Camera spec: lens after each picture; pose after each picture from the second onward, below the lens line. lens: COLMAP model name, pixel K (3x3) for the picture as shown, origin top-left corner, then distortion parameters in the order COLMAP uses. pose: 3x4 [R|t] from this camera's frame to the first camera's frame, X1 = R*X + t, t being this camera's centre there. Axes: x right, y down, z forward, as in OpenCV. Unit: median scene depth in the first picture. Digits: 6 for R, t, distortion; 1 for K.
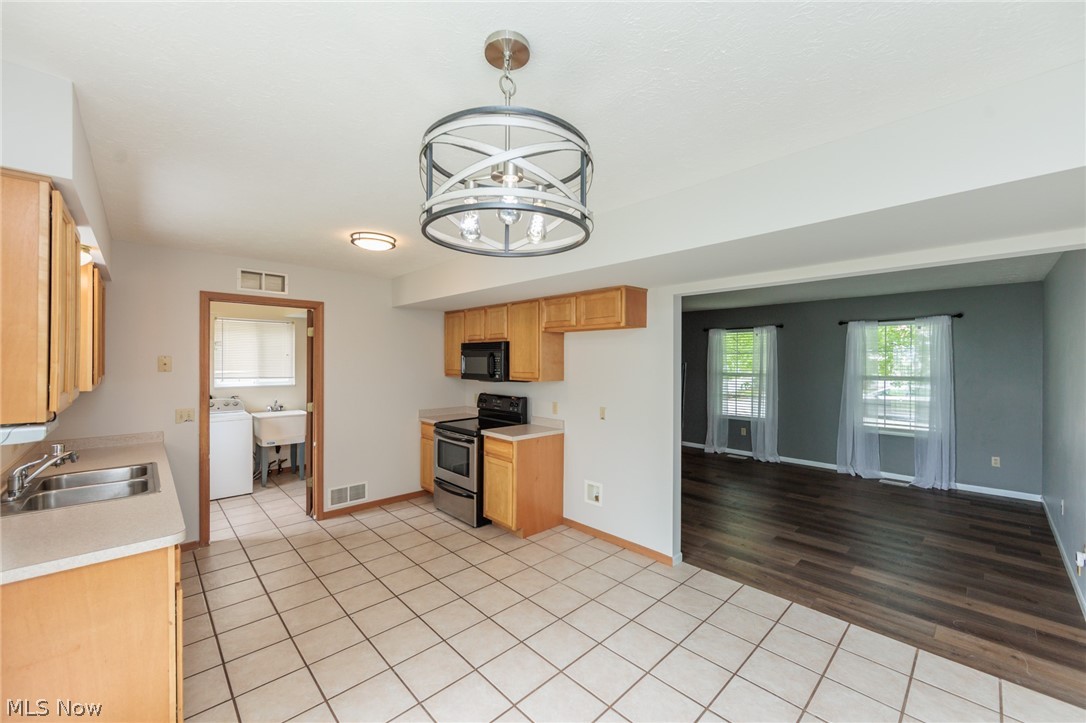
lens RADIAL K [[428.5, 0, 543.0], [0, 428.5, 361.5], [0, 0, 1]] dist [-0.000062, 0.000113]
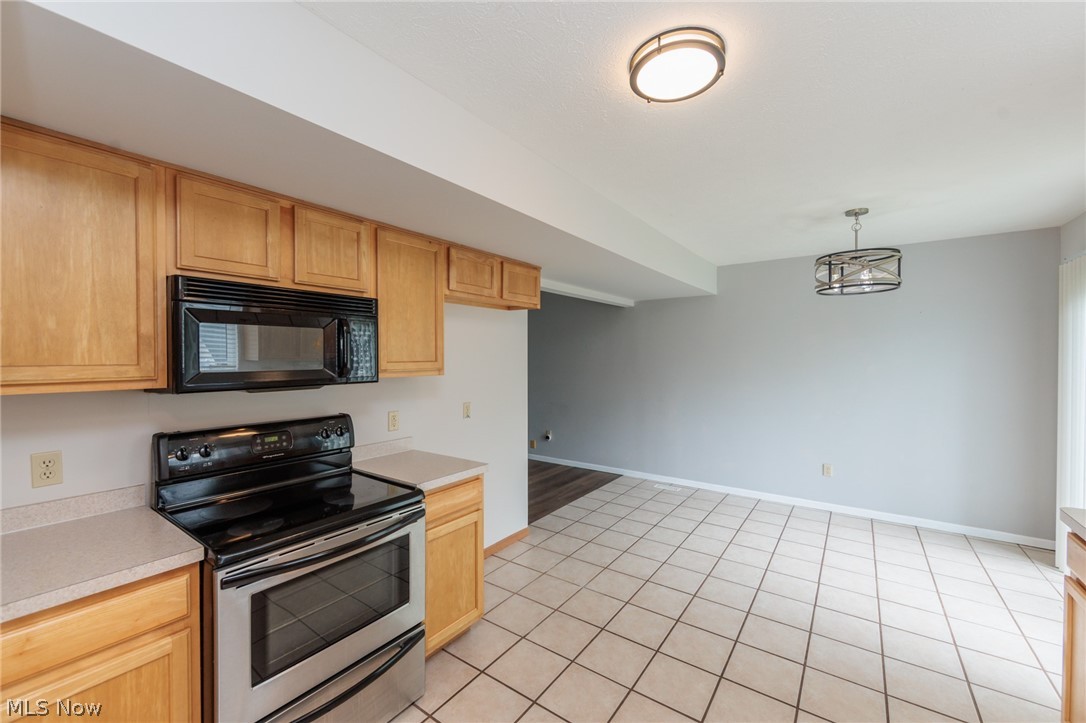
lens RADIAL K [[440.5, 0, 539.9], [0, 440.5, 359.5], [0, 0, 1]] dist [-0.000598, -0.000012]
pose [[-0.179893, -0.015795, 0.983559, -0.608073], [0.002206, 0.999862, 0.016460, 0.012891], [-0.983684, 0.005130, -0.179833, 0.897657]]
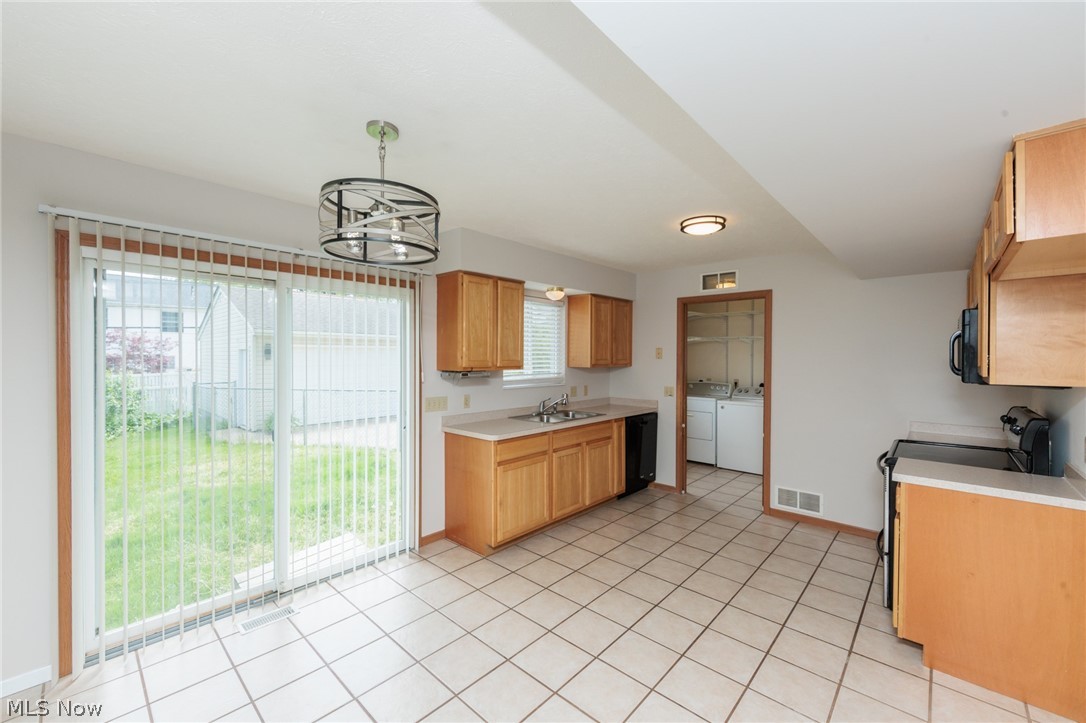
lens RADIAL K [[428.5, 0, 543.0], [0, 428.5, 361.5], [0, 0, 1]] dist [-0.000062, 0.000113]
pose [[0.073343, 0.007809, -0.997276, 0.406258], [-0.009176, 0.999932, 0.007155, 0.020180], [0.997265, 0.008626, 0.073410, 0.410600]]
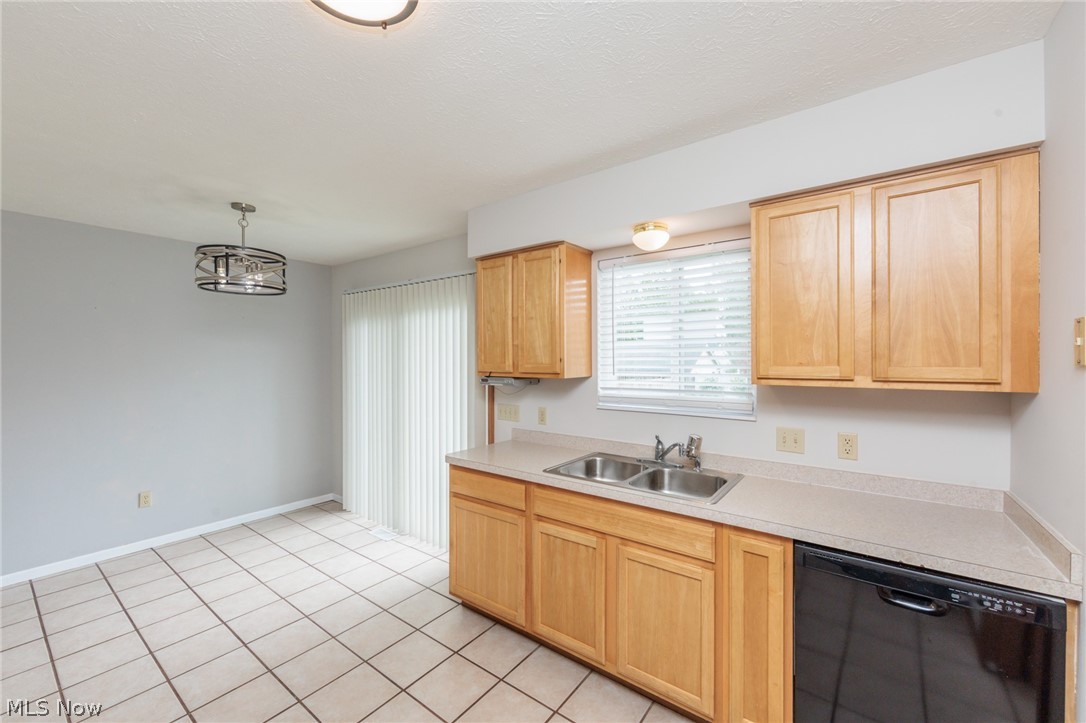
lens RADIAL K [[439.8, 0, 544.1], [0, 439.8, 358.6], [0, 0, 1]] dist [0.001331, 0.000176]
pose [[-0.986832, 0.000158, -0.161748, -0.353487], [-0.001169, 0.999966, 0.008109, 0.012352], [0.161744, 0.008191, -0.986799, 0.997660]]
